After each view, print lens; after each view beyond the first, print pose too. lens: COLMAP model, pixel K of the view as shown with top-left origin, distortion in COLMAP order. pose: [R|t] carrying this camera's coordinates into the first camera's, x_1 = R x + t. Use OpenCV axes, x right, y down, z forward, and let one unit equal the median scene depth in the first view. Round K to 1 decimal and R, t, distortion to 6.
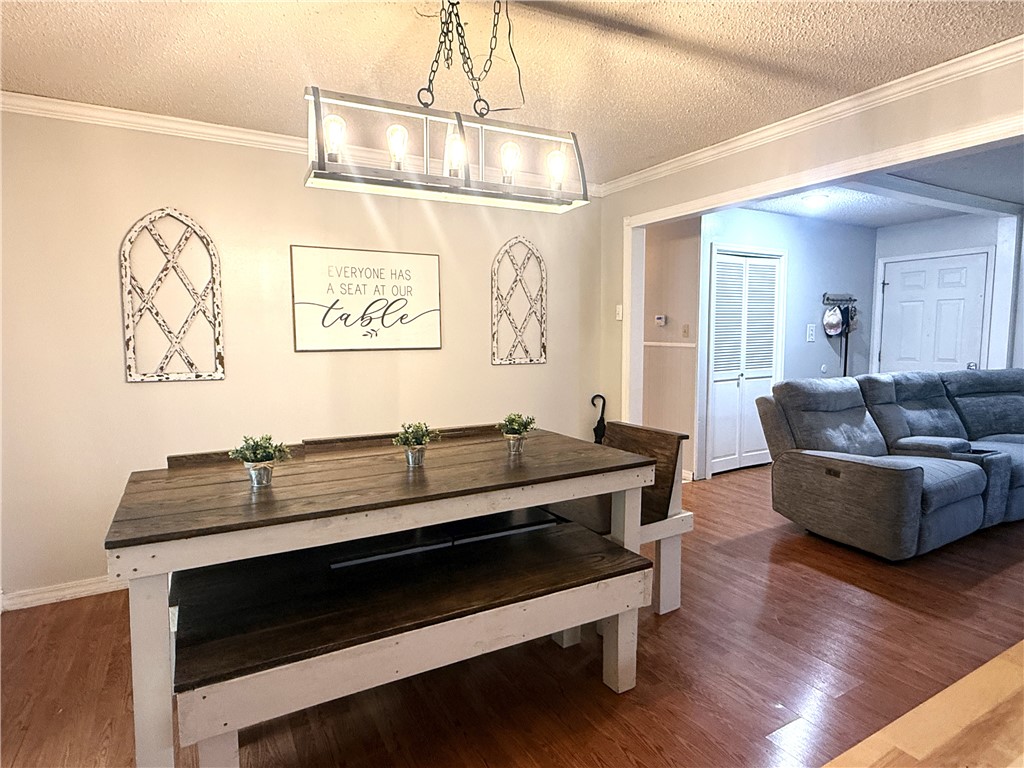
lens RADIAL K [[567.8, 0, 512.0], [0, 567.8, 384.0], [0, 0, 1]] dist [0.001240, 0.000333]
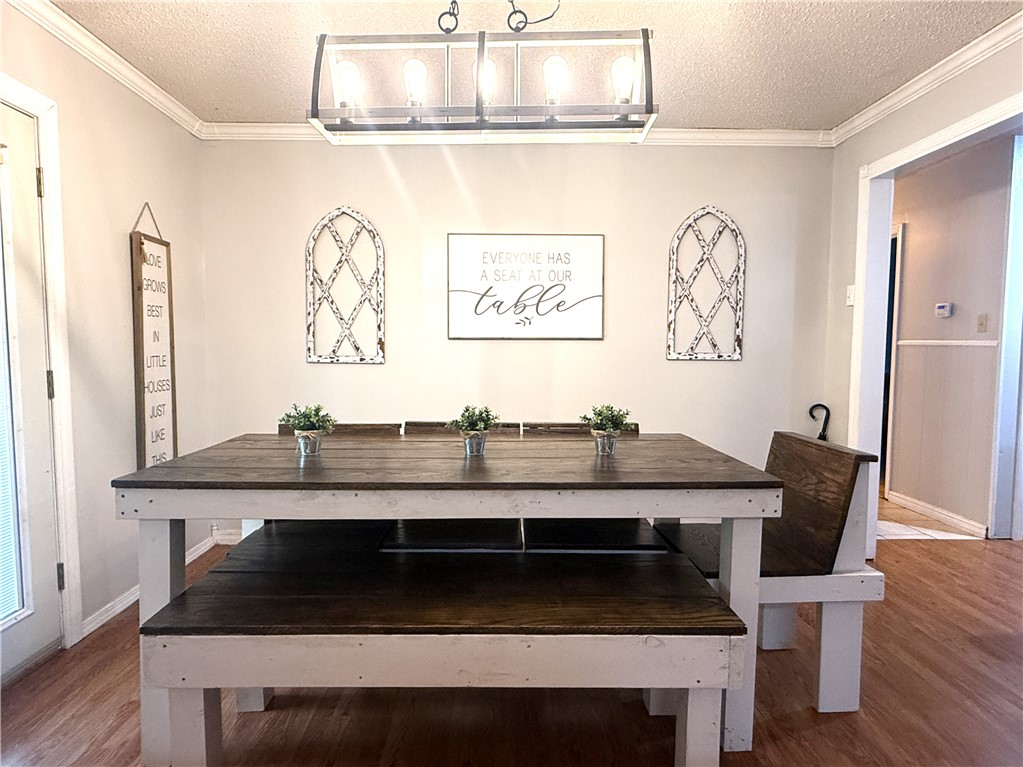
lens RADIAL K [[572.5, 0, 511.5], [0, 572.5, 383.5], [0, 0, 1]] dist [0.000811, -0.000546]
pose [[0.880792, 0.039335, -0.471867, 0.217497], [-0.050158, 0.998687, -0.010374, 0.029236], [0.470839, 0.032805, 0.881609, 0.174206]]
